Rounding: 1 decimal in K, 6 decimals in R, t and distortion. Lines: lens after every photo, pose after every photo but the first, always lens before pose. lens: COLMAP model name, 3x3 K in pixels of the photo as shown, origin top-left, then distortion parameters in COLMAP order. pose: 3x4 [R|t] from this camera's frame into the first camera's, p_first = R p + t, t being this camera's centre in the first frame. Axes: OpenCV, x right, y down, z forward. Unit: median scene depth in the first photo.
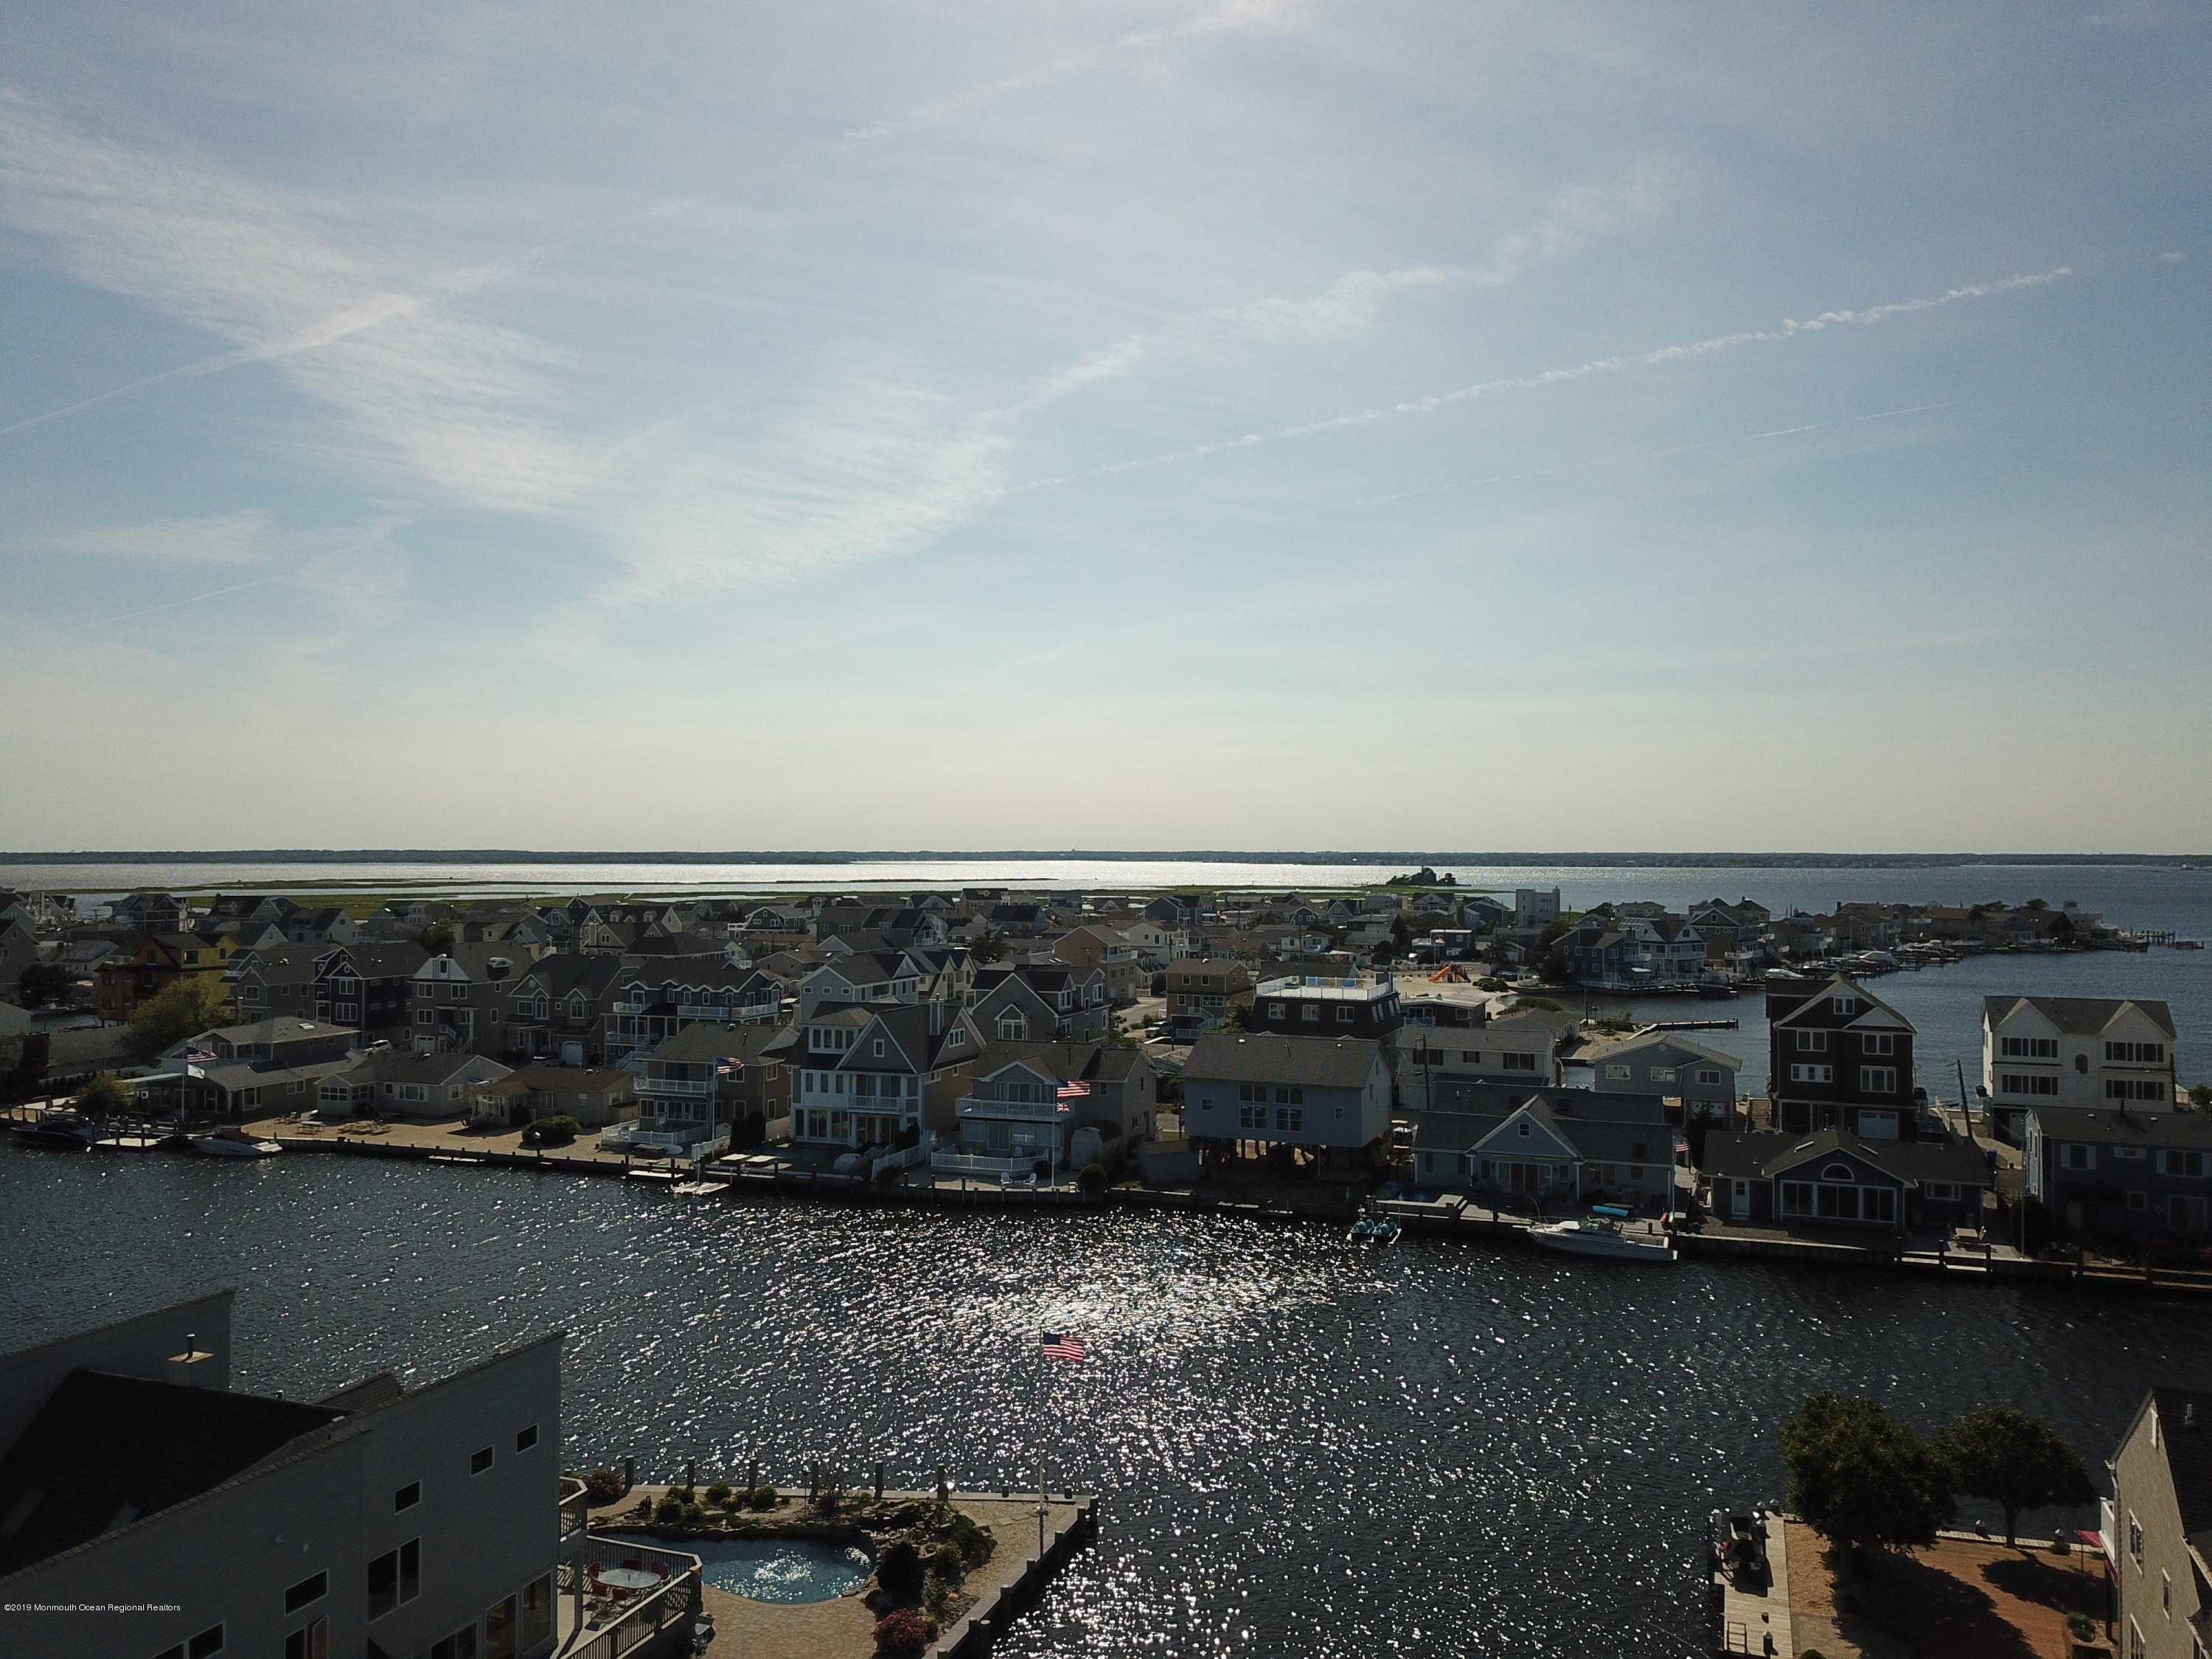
lens RADIAL K [[1695.3, 0, 1094.3], [0, 1695.3, 818.4], [0, 0, 1]] dist [0.020342, -0.021381]
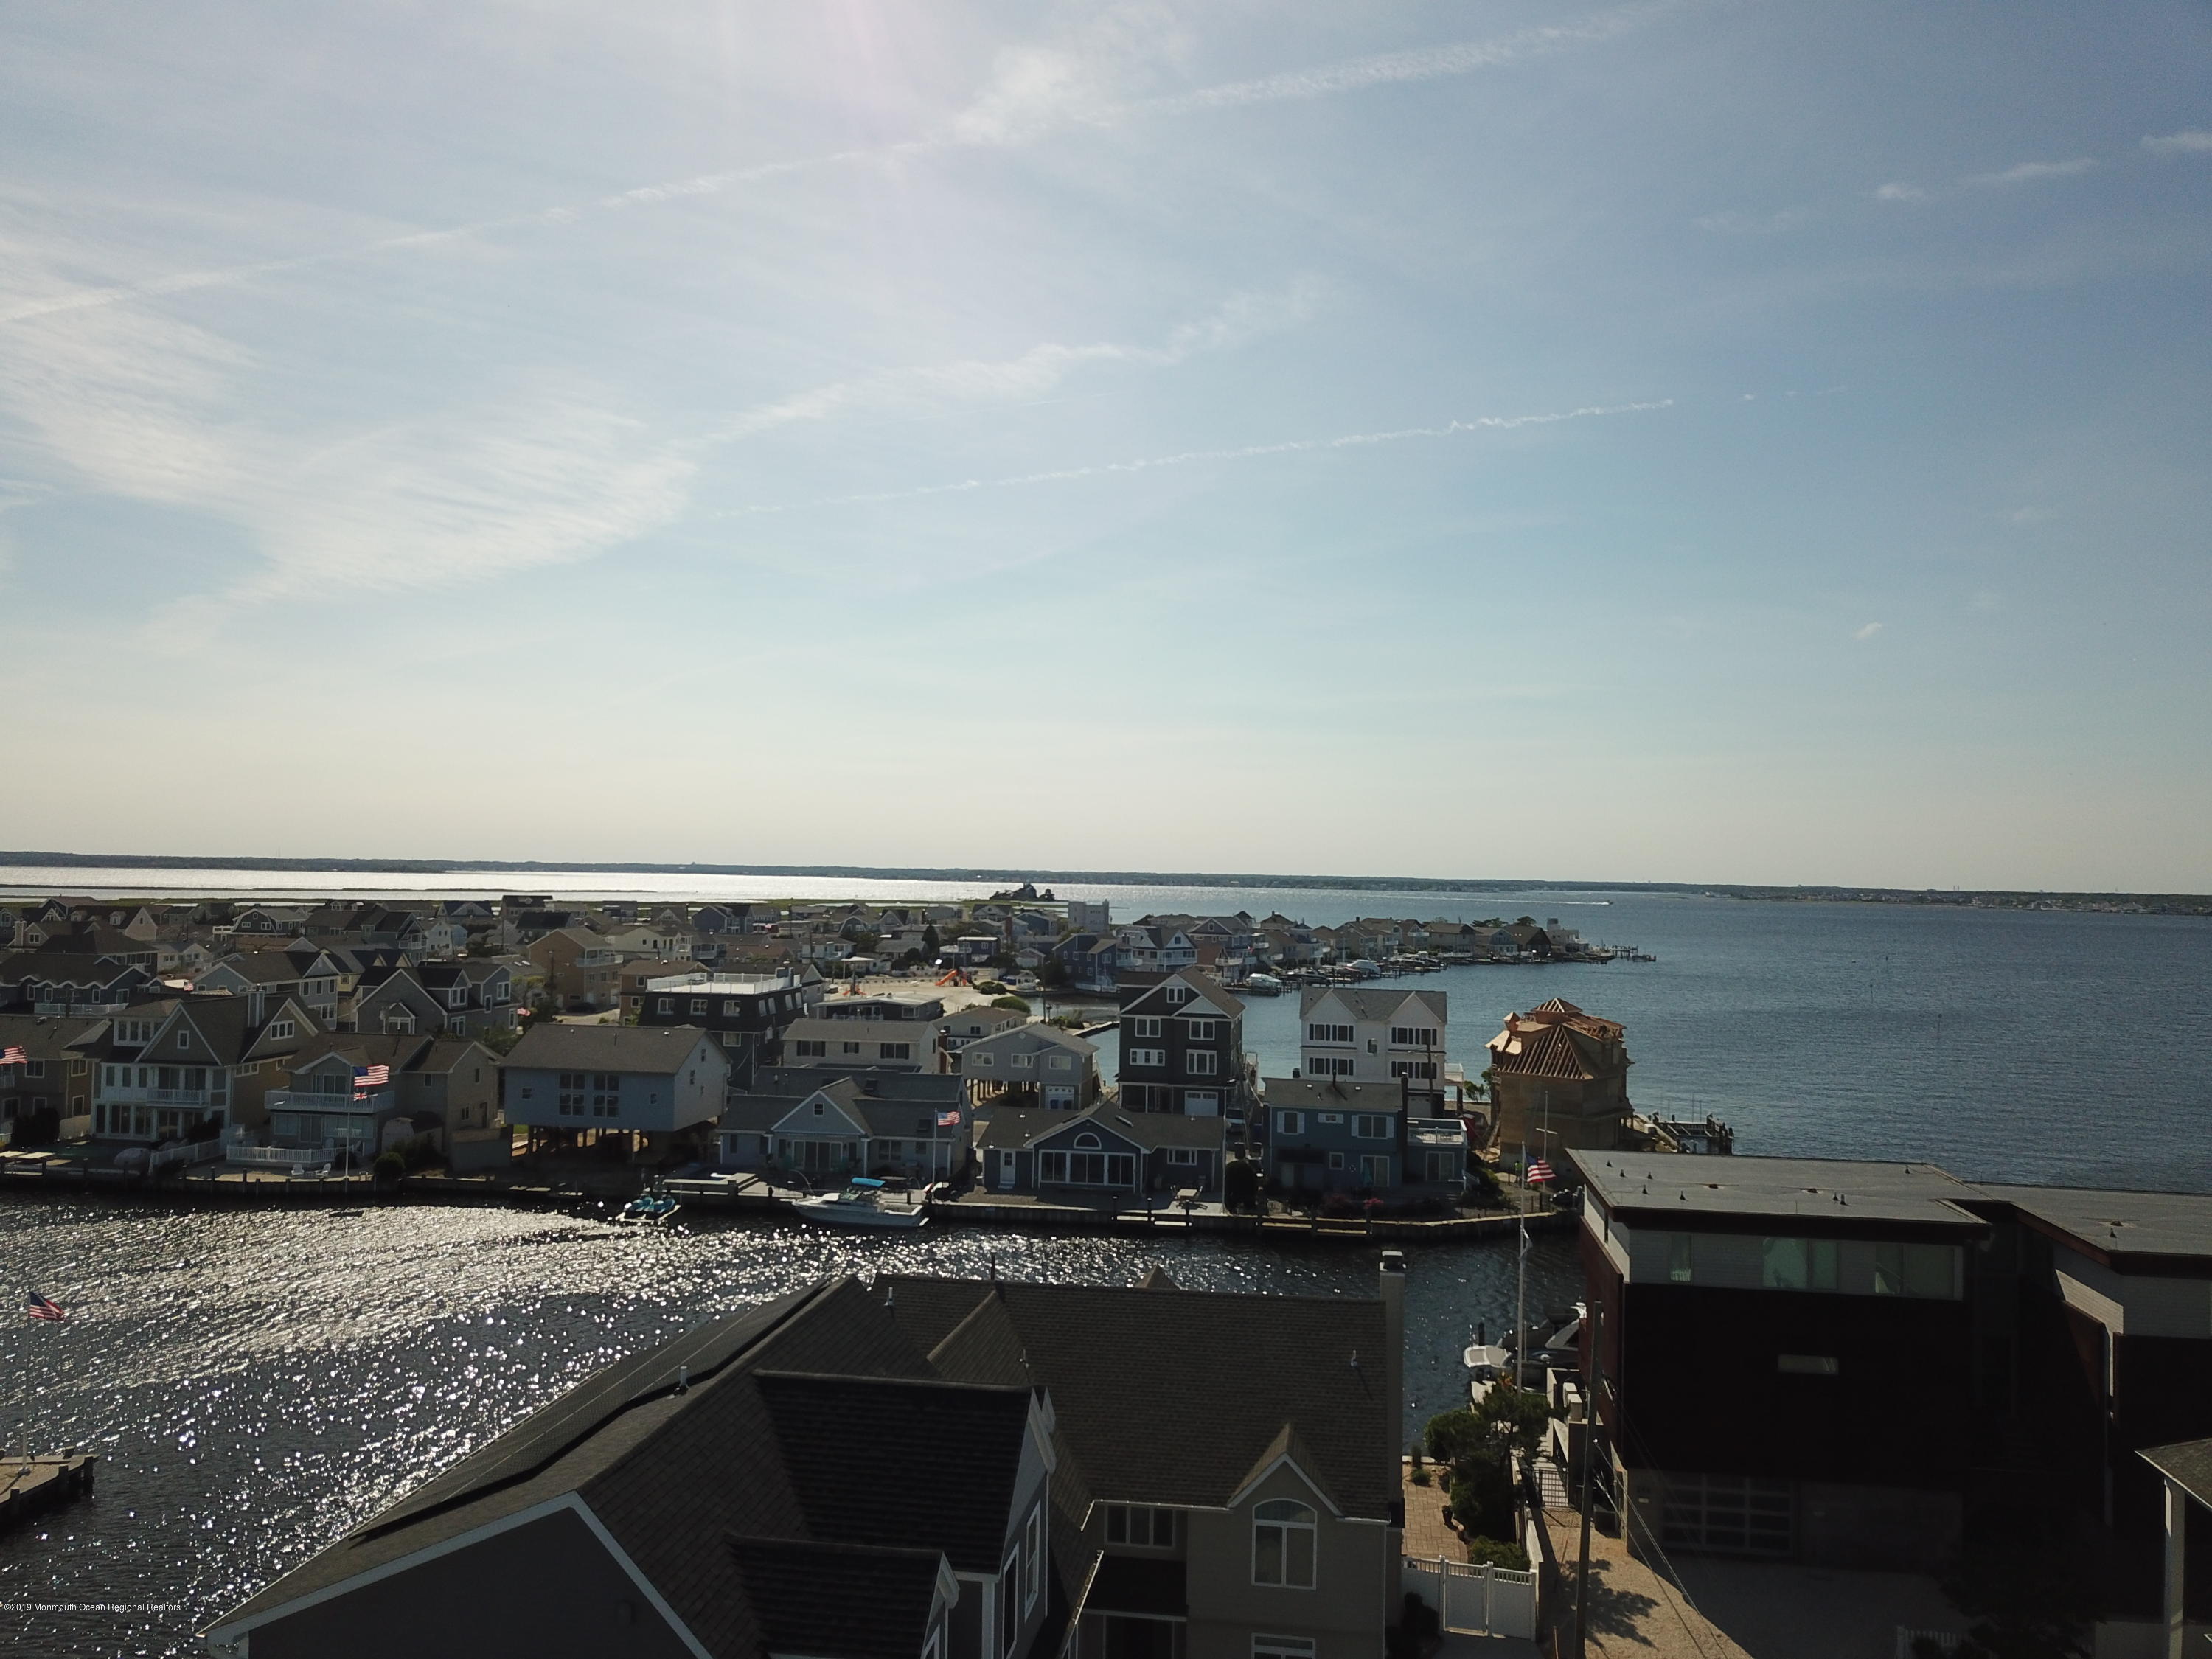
lens RADIAL K [[1695.3, 0, 1097.9], [0, 1695.3, 831.3], [0, 0, 1]] dist [0.020342, -0.021381]
pose [[0.976638, 0.020394, 0.213919, 0.165350], [-0.019914, 0.999792, -0.004398, 0.011289], [-0.213964, 0.000035, 0.976842, -0.049548]]
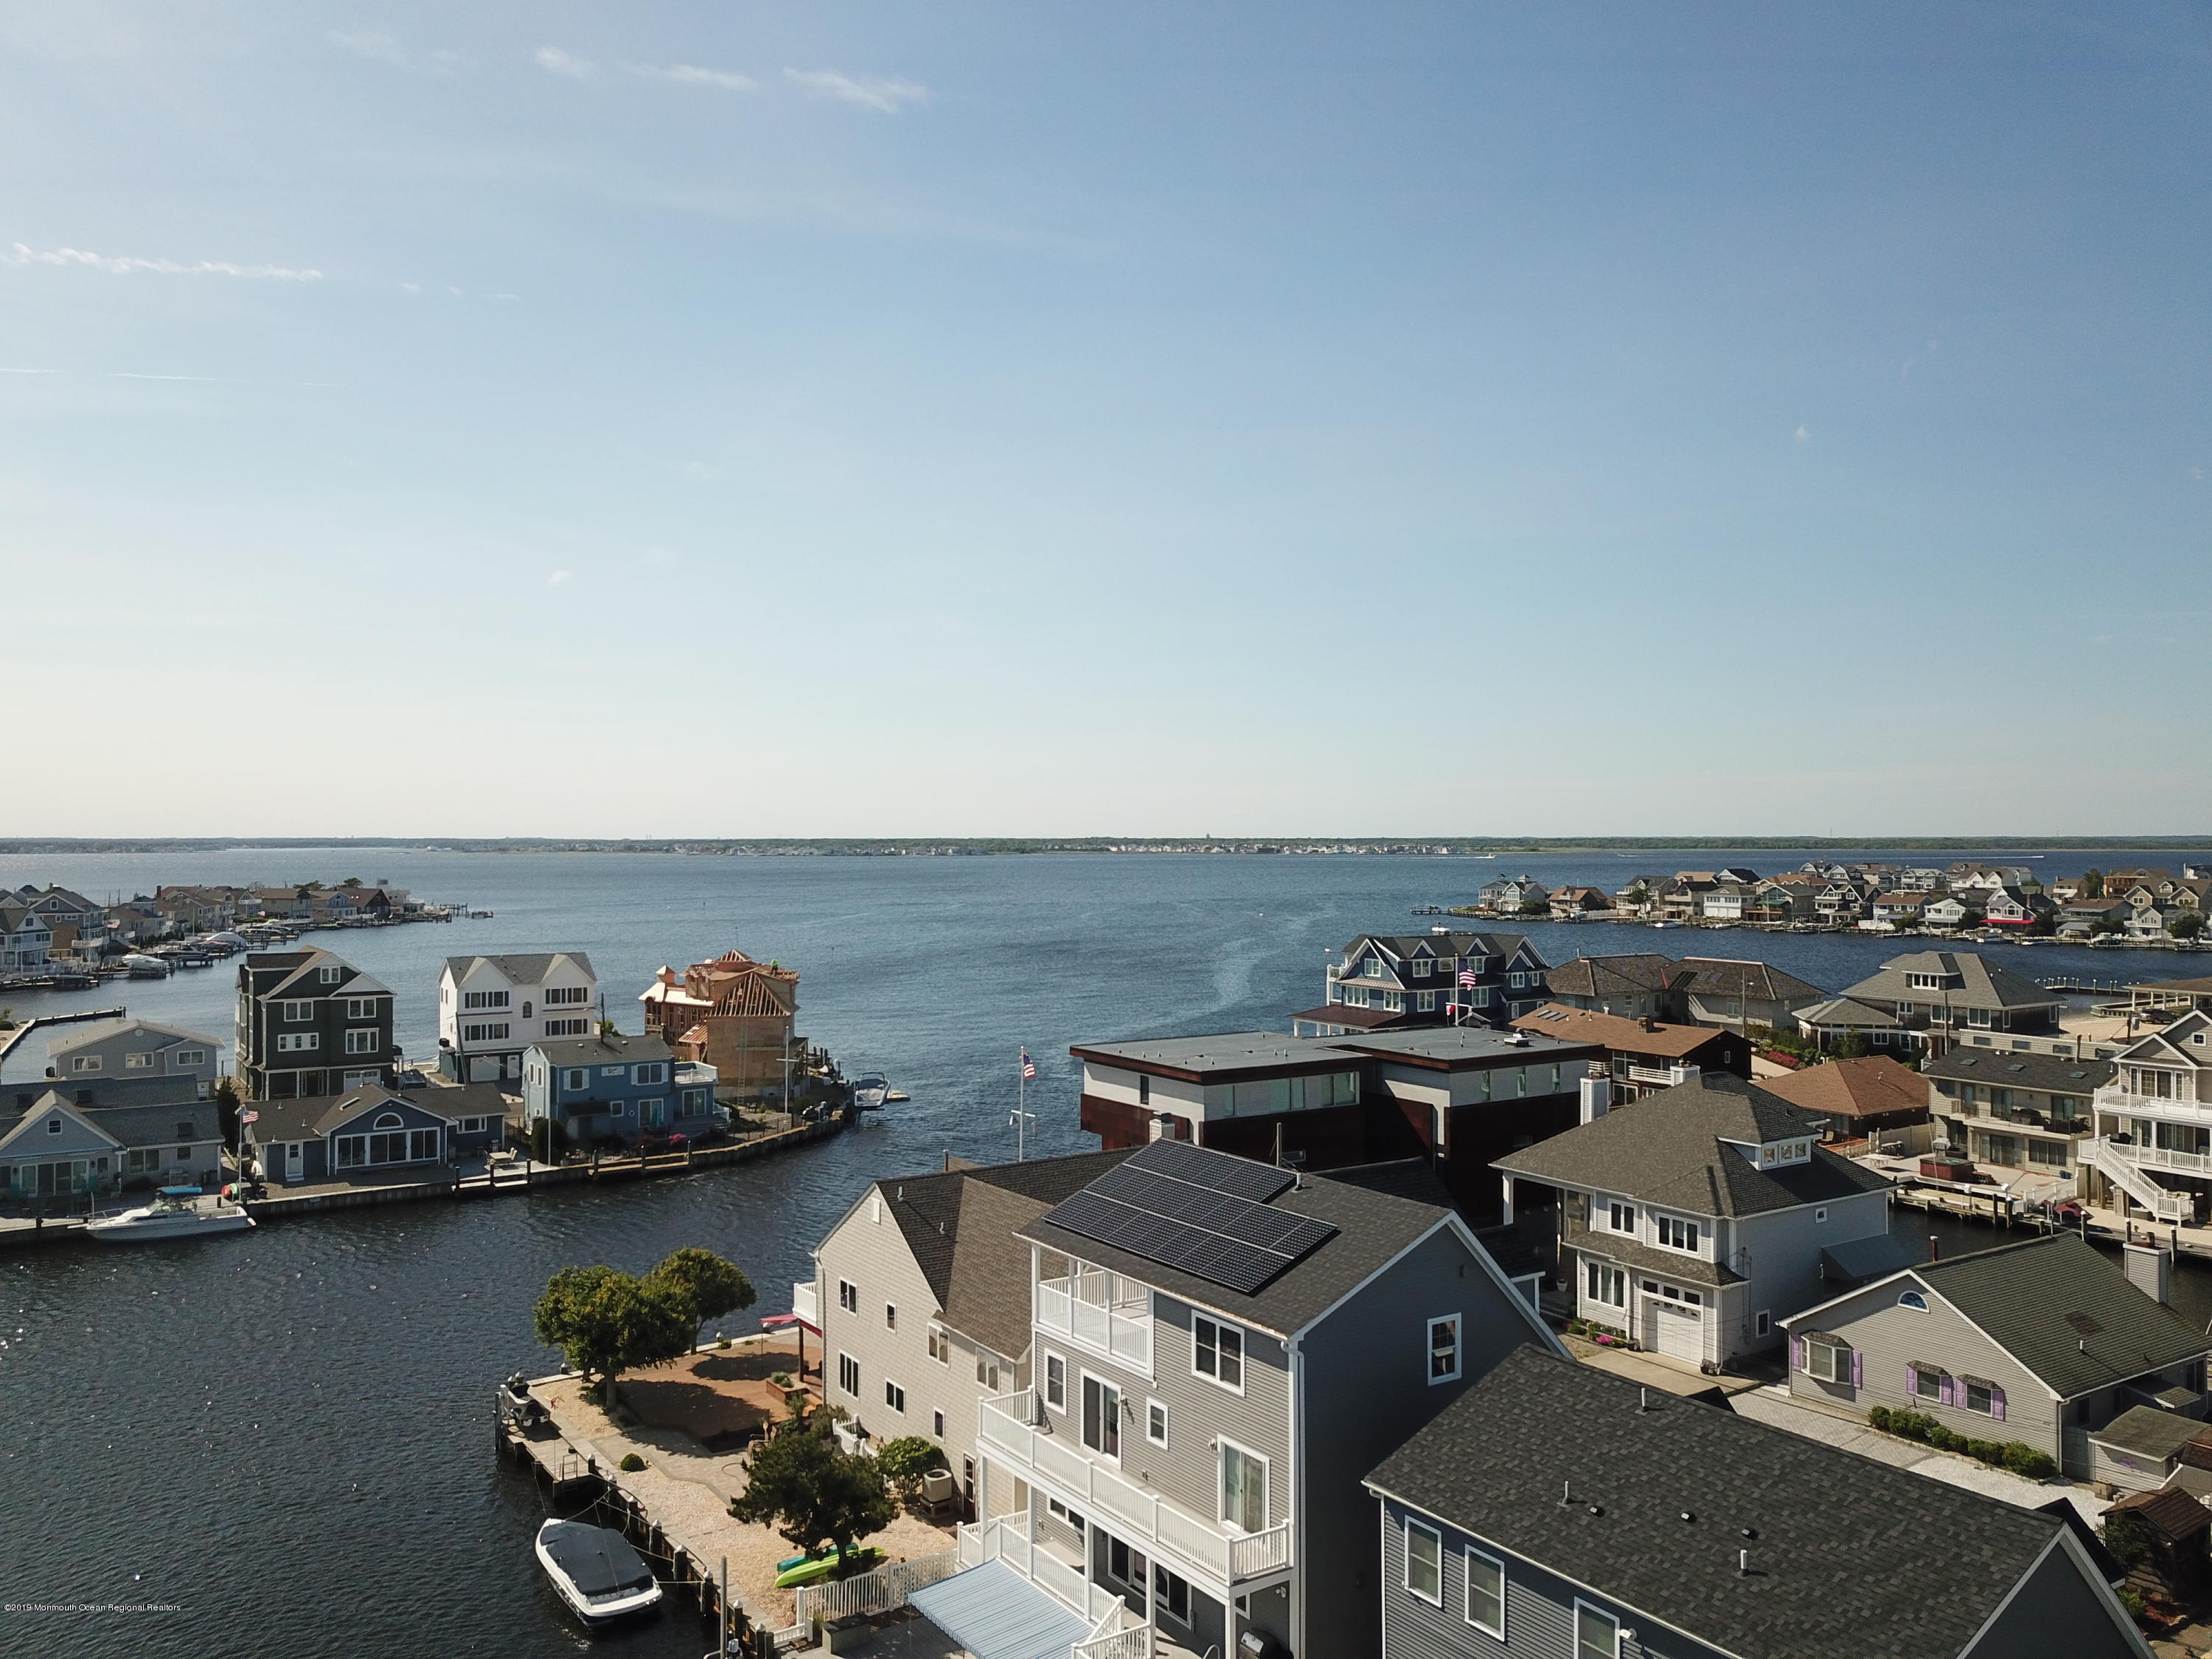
lens RADIAL K [[1695.3, 0, 1108.8], [0, 1695.3, 862.8], [0, 0, 1]] dist [0.020342, -0.021381]
pose [[0.578072, -0.016990, 0.815809, -0.144770], [-0.012323, 0.999487, 0.029547, 0.003790], [-0.815893, -0.027133, 0.577566, -0.000695]]
